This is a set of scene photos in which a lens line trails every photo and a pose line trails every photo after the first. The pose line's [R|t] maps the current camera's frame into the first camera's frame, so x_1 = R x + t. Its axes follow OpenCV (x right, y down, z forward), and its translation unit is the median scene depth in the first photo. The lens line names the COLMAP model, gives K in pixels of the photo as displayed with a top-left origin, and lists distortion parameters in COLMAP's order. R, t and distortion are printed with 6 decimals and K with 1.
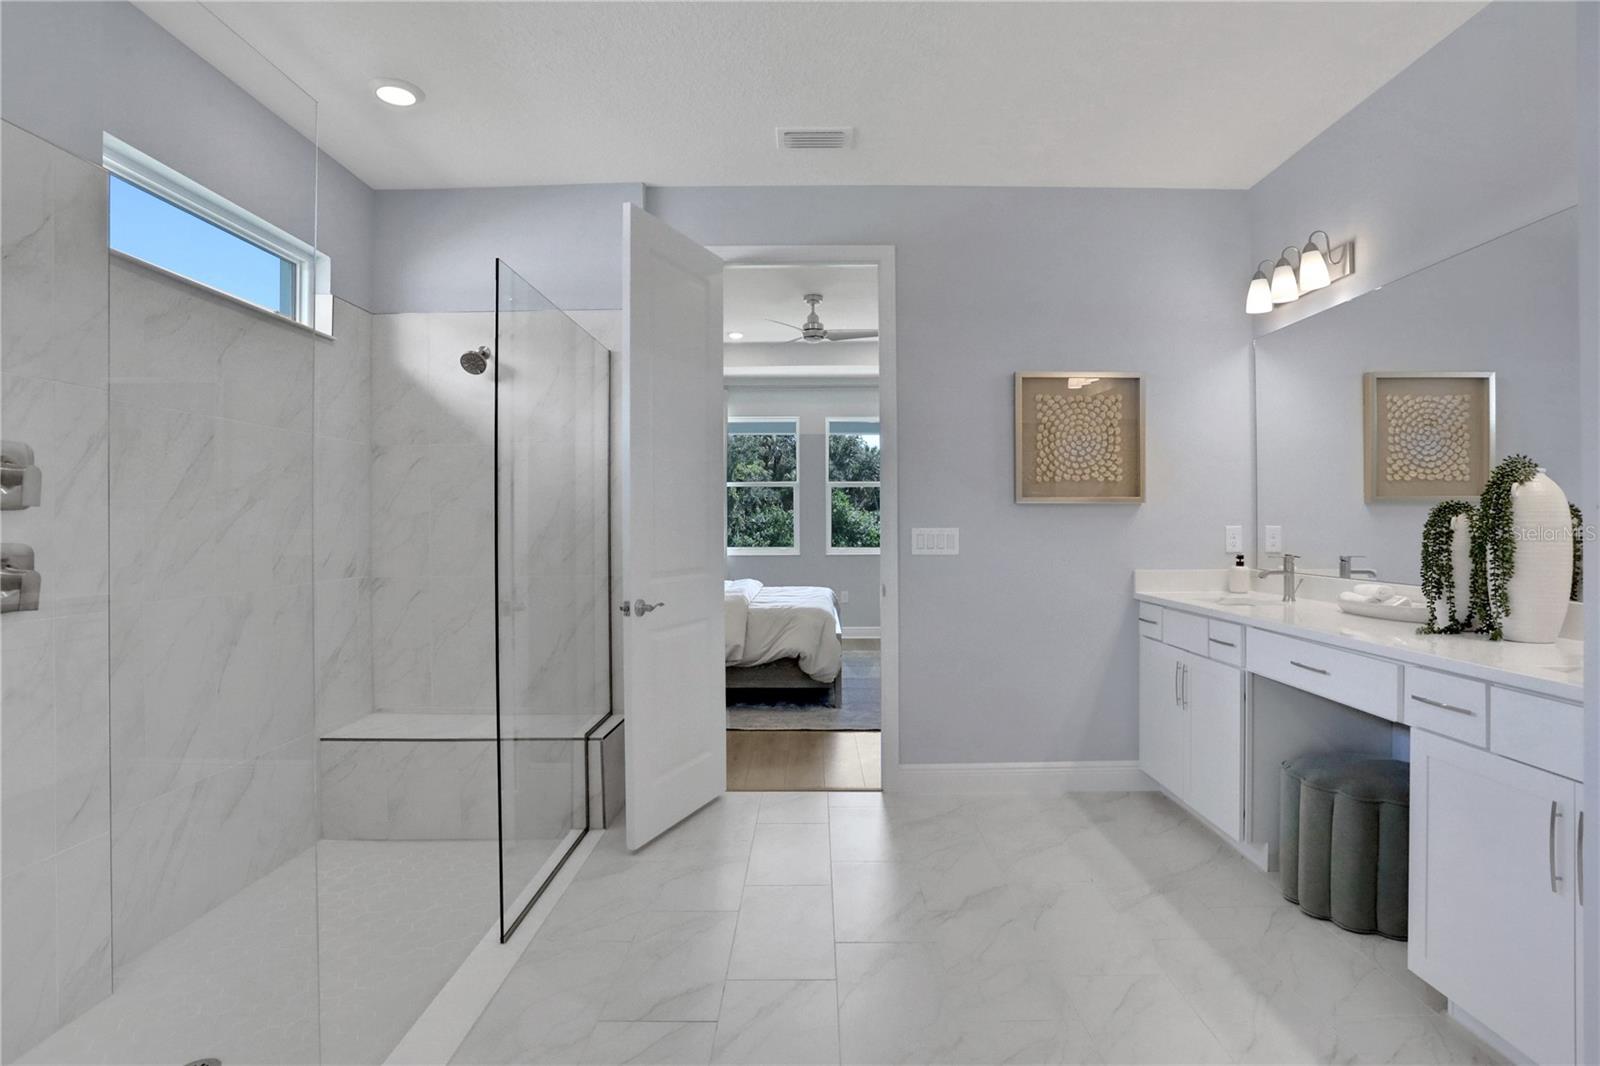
lens RADIAL K [[833.4, 0, 806.8], [0, 833.4, 528.4], [0, 0, 1]] dist [-0.084990, 0.049932]
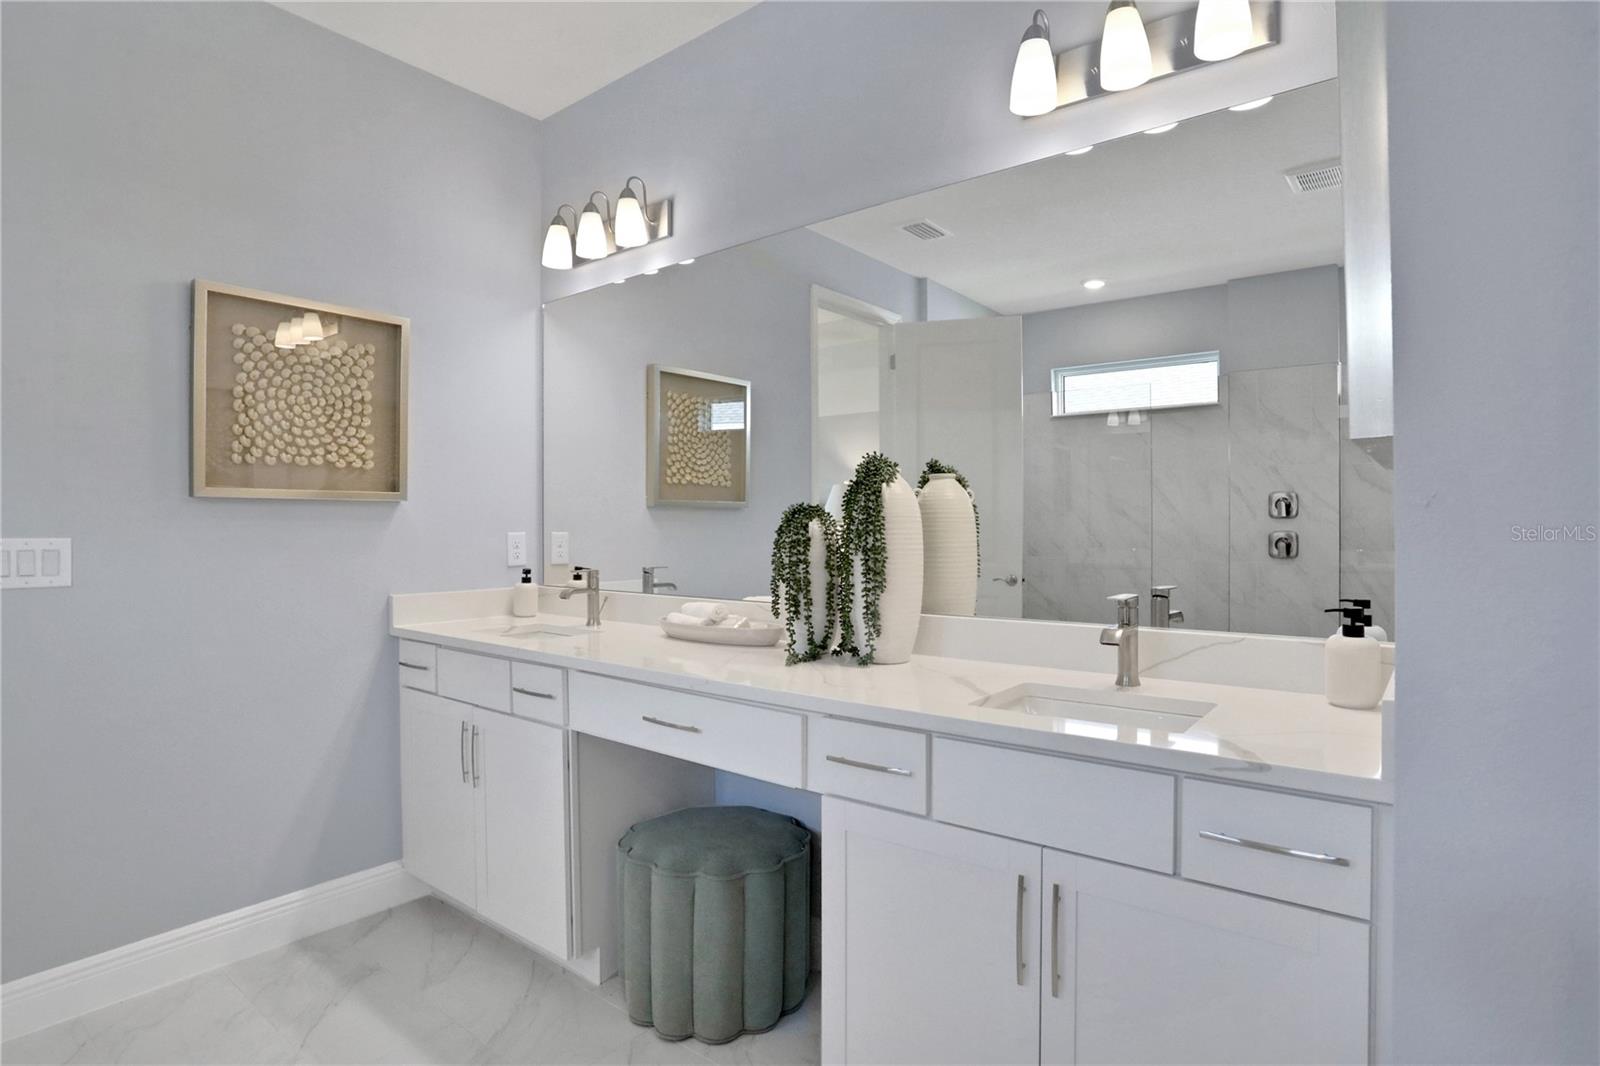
lens RADIAL K [[833.4, 0, 806.8], [0, 833.4, 528.4], [0, 0, 1]] dist [-0.084990, 0.049932]
pose [[0.618688, 0.000283, 0.785637, 0.073594], [0.004834, 0.999980, -0.004167, -0.002611], [-0.785622, 0.006375, 0.618674, 0.313224]]
